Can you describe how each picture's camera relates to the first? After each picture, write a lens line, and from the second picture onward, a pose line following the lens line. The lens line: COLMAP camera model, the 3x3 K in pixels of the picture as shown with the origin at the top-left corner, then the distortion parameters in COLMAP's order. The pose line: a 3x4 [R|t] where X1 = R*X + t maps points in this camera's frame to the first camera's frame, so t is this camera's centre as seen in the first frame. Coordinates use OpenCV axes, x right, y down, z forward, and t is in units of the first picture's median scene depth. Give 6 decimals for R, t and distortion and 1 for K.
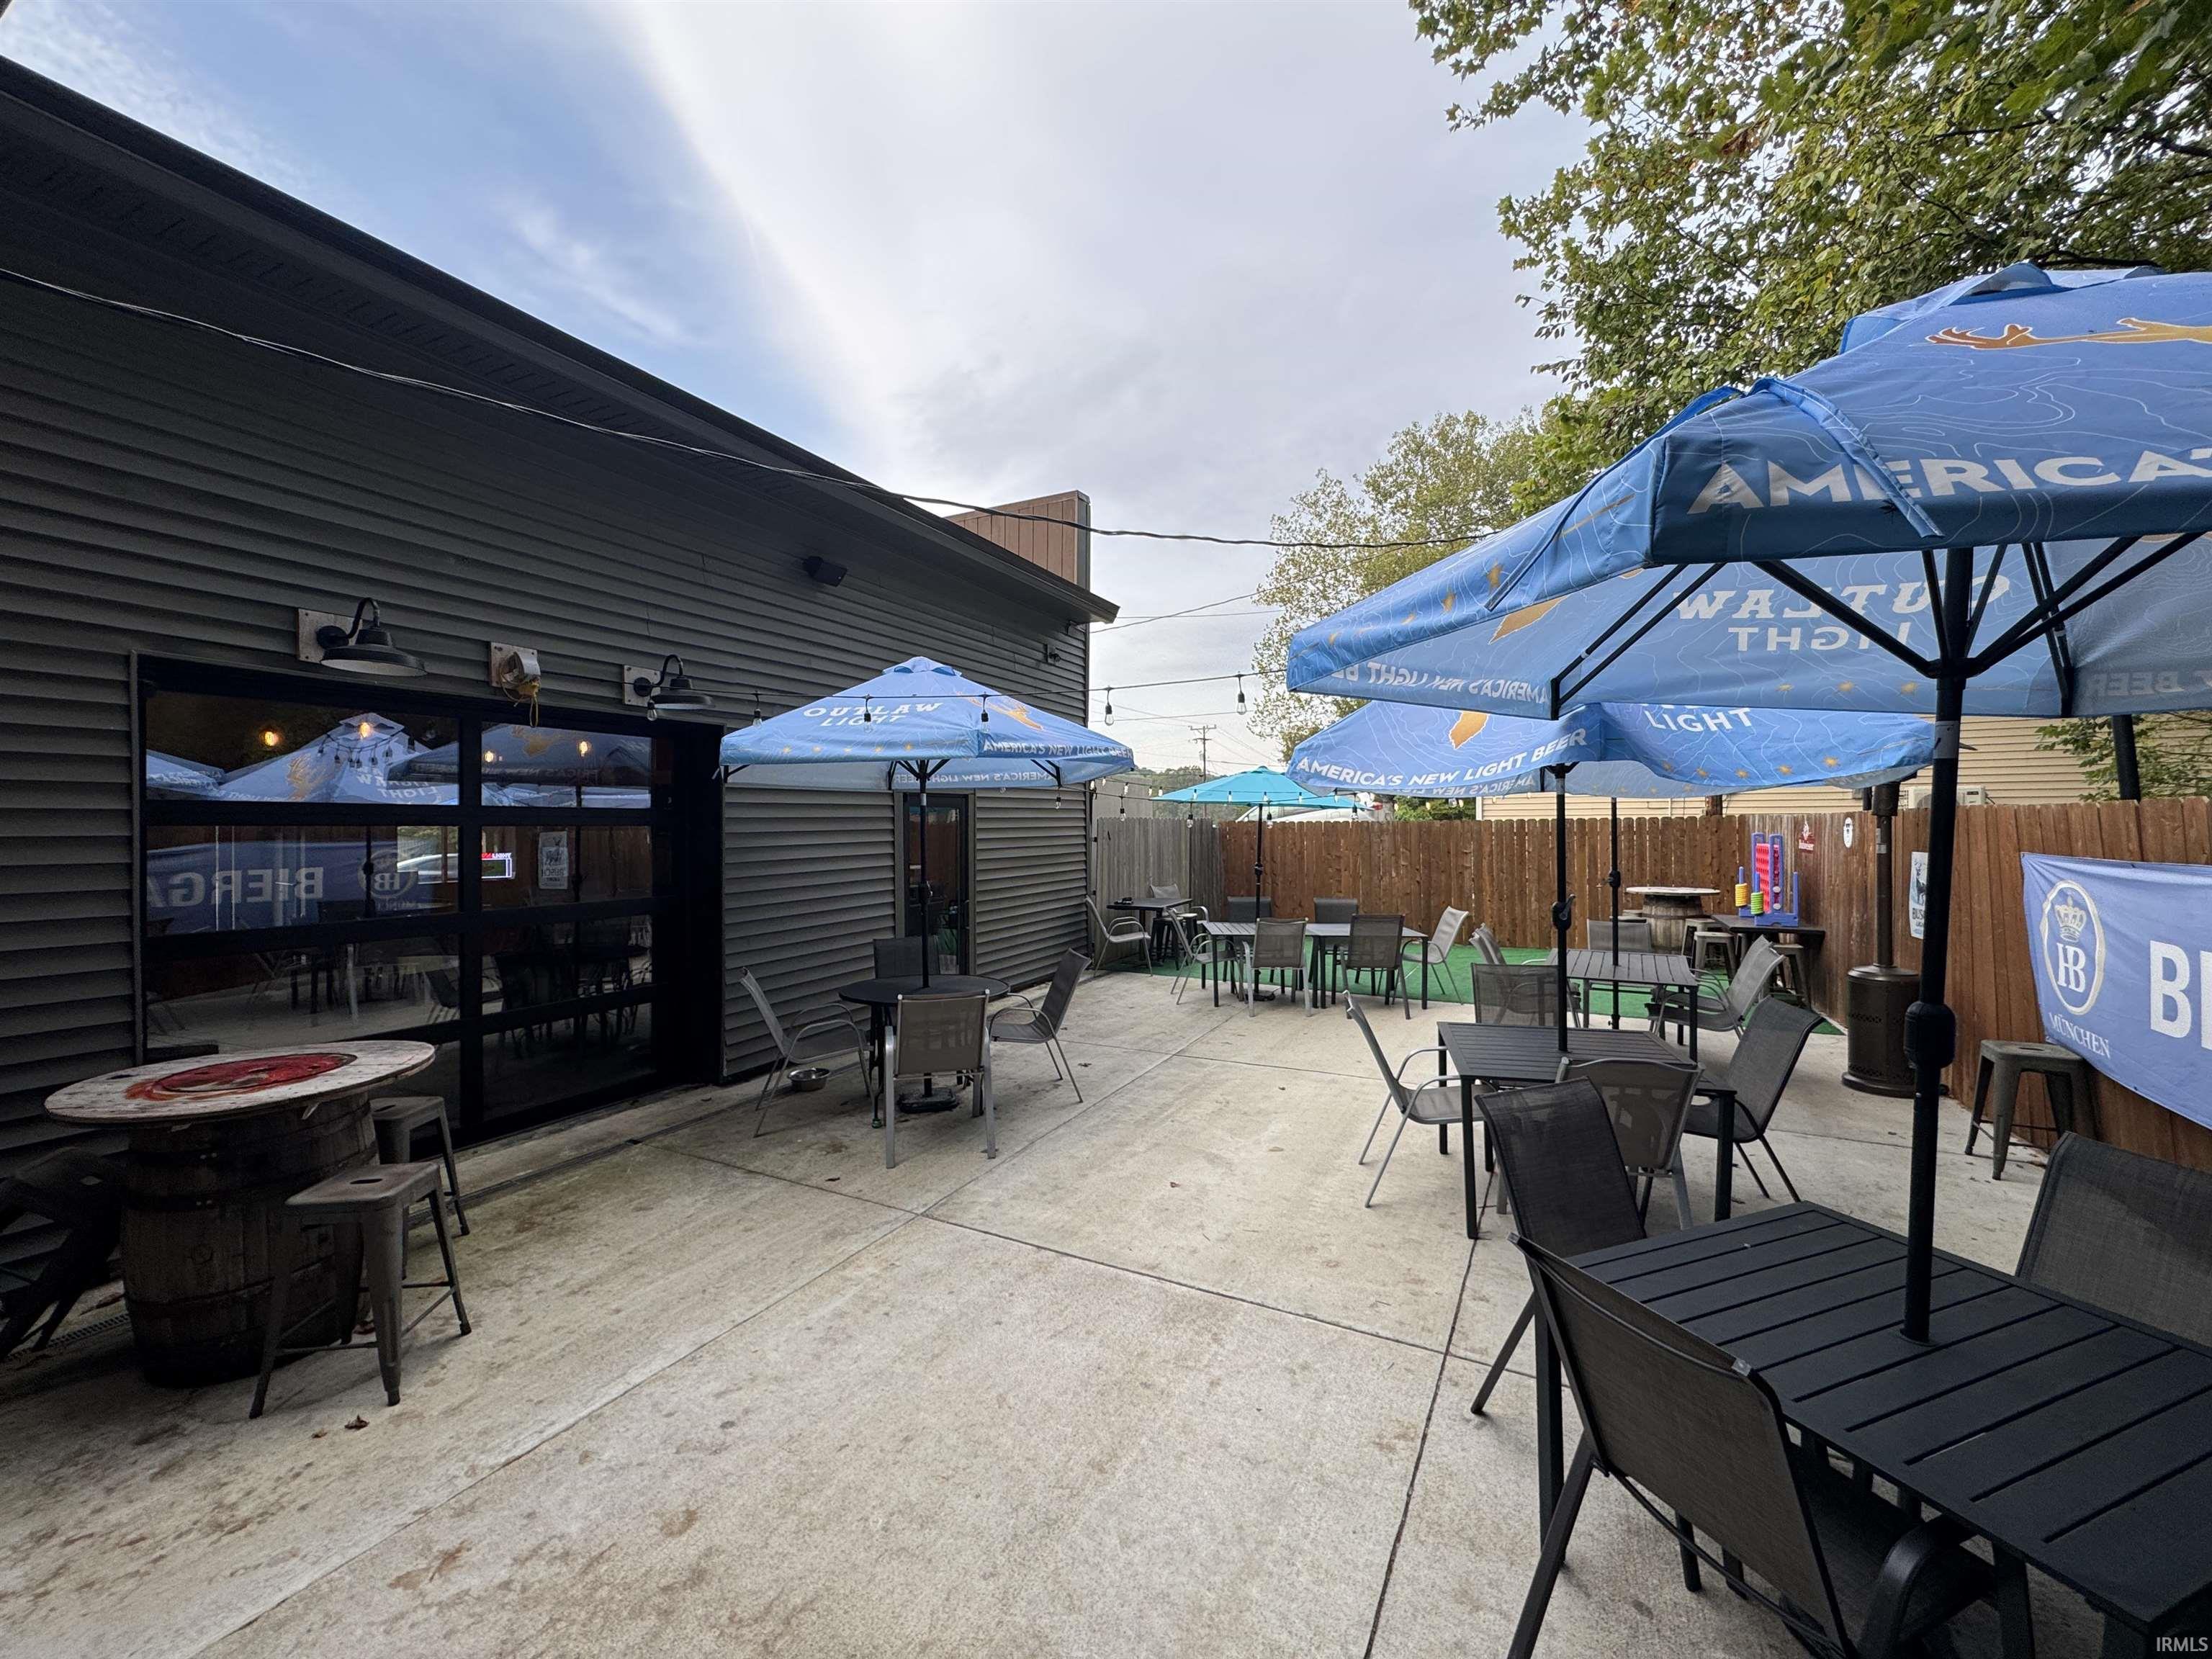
lens RADIAL K [[882.3, 0, 1106.0], [0, 882.3, 829.5], [0, 0, 1]] dist [-0.001834, -0.000233]
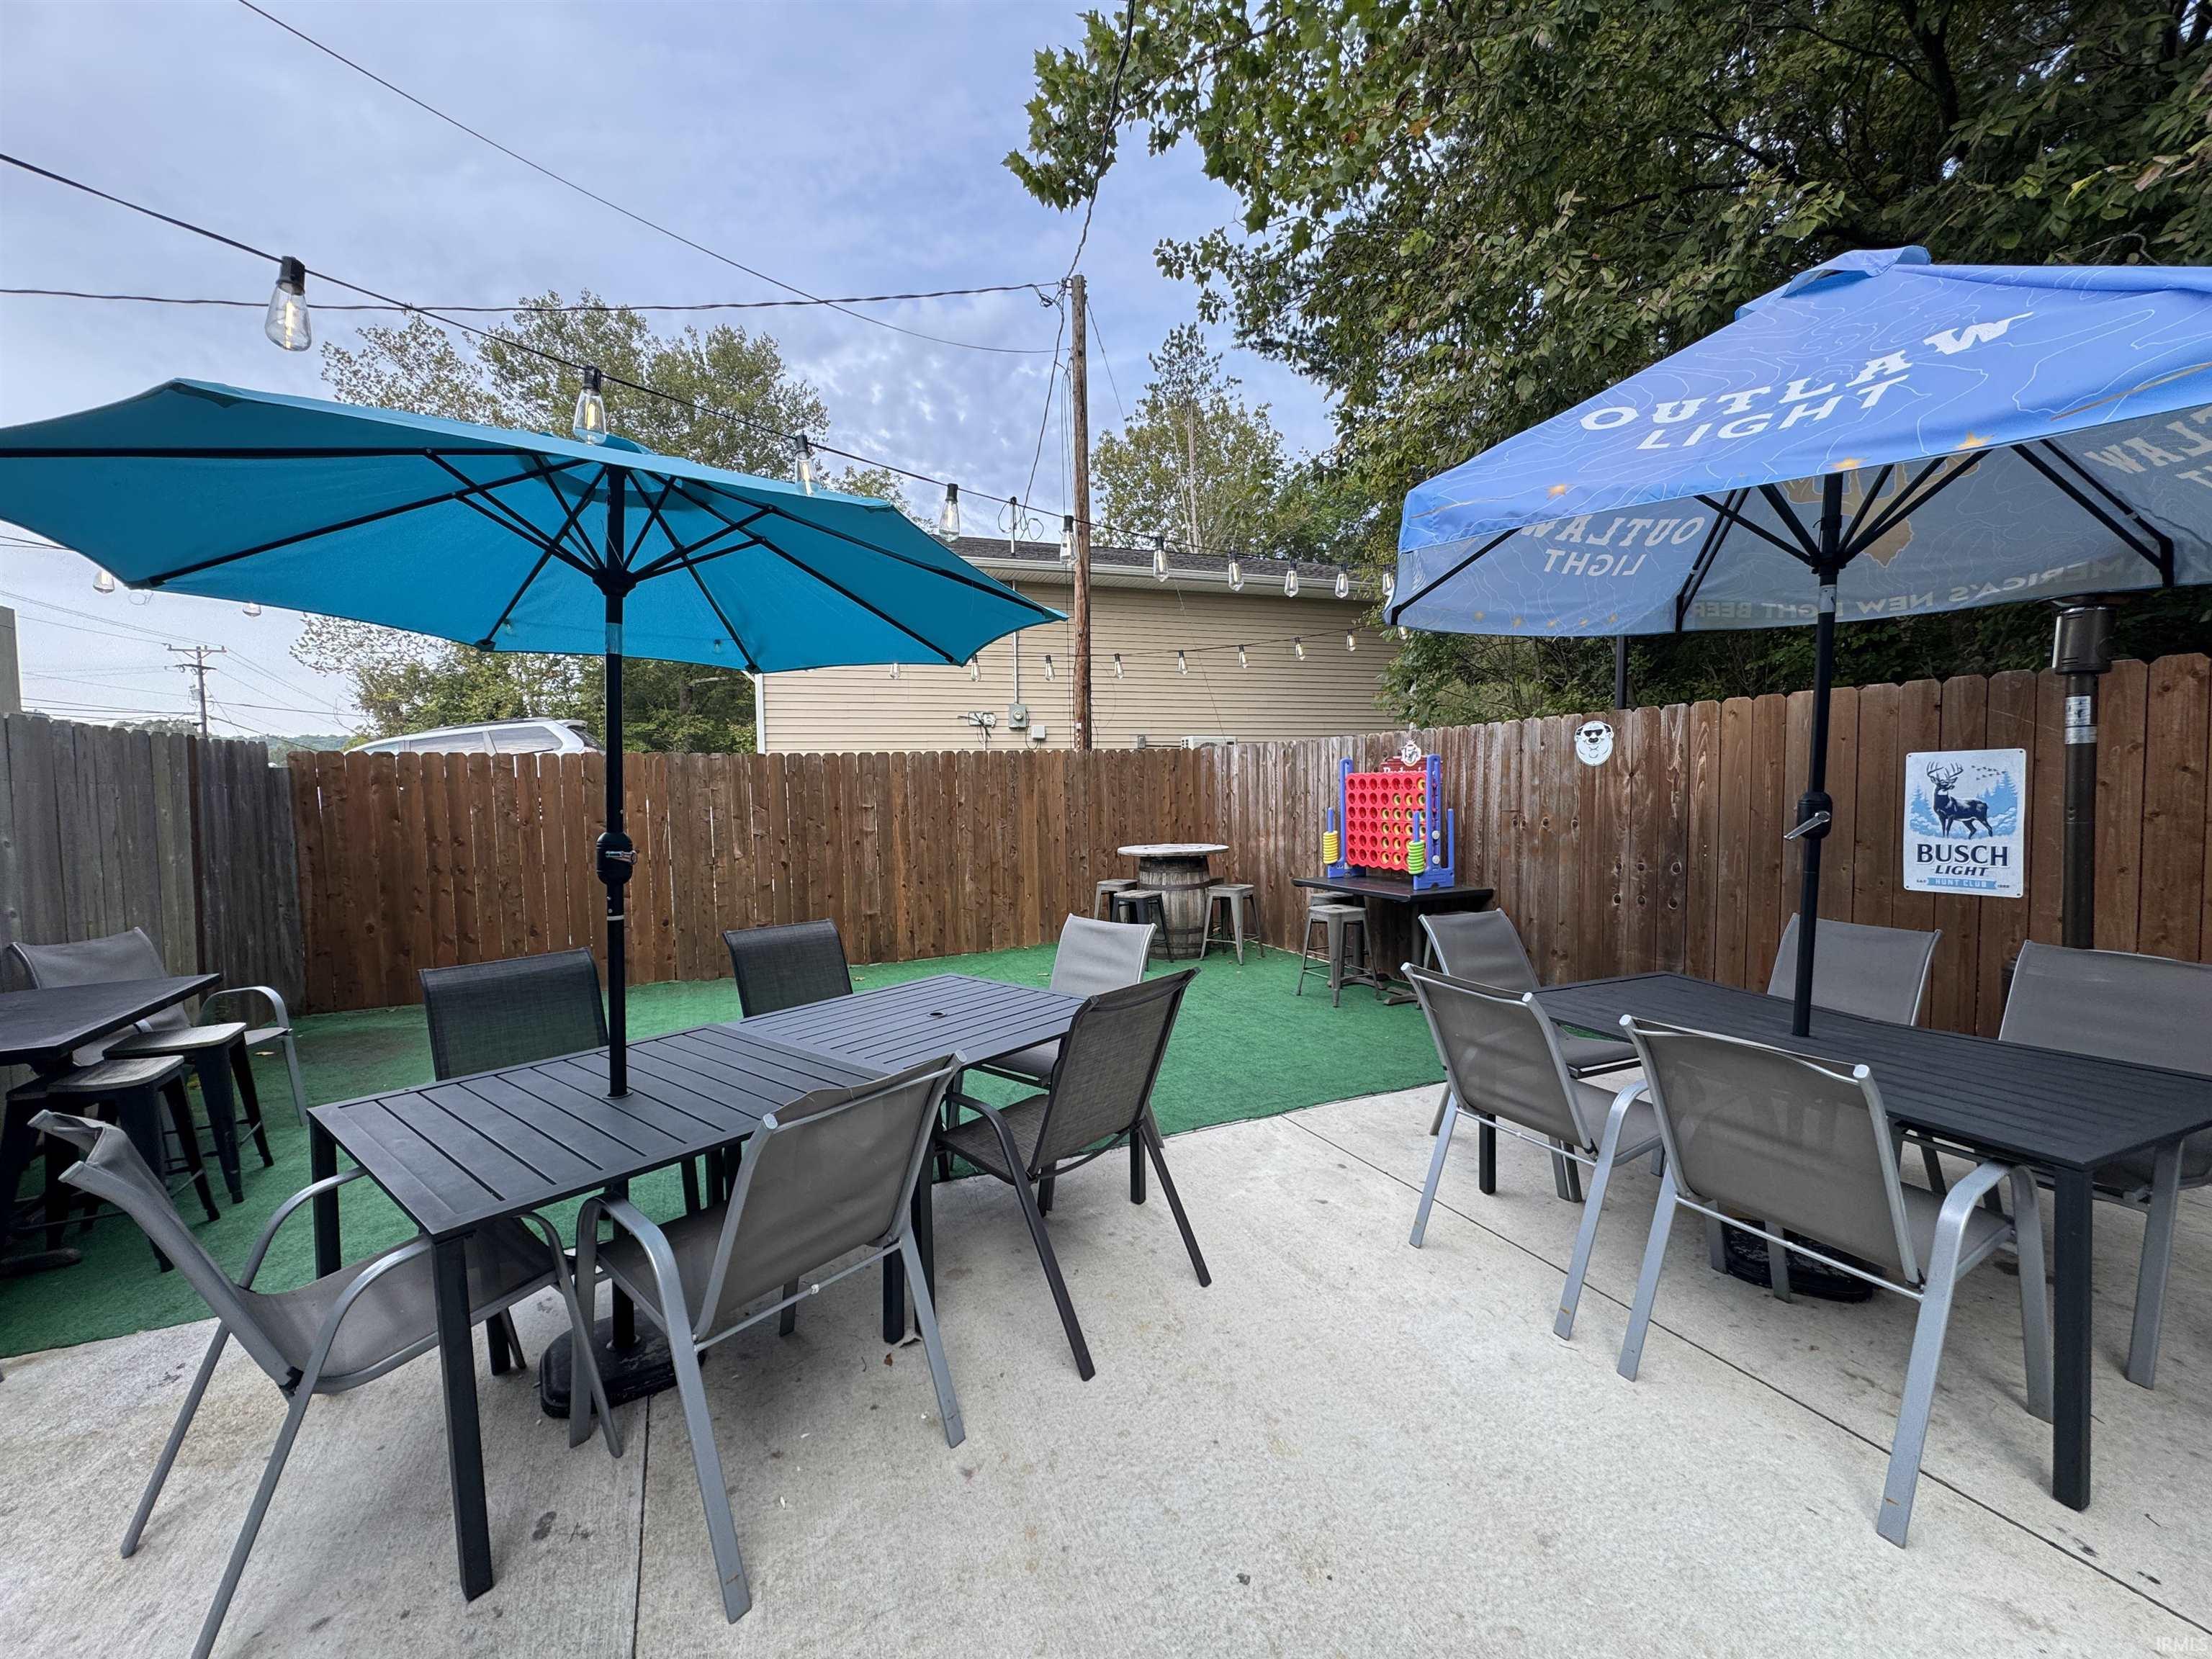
lens RADIAL K [[882.3, 0, 1106.0], [0, 882.3, 829.5], [0, 0, 1]] dist [-0.001834, -0.000233]
pose [[0.614684, -0.042405, 0.787633, 0.043655], [0.019992, 0.999071, 0.038186, 0.022047], [-0.788520, -0.007726, 0.614961, 0.525378]]
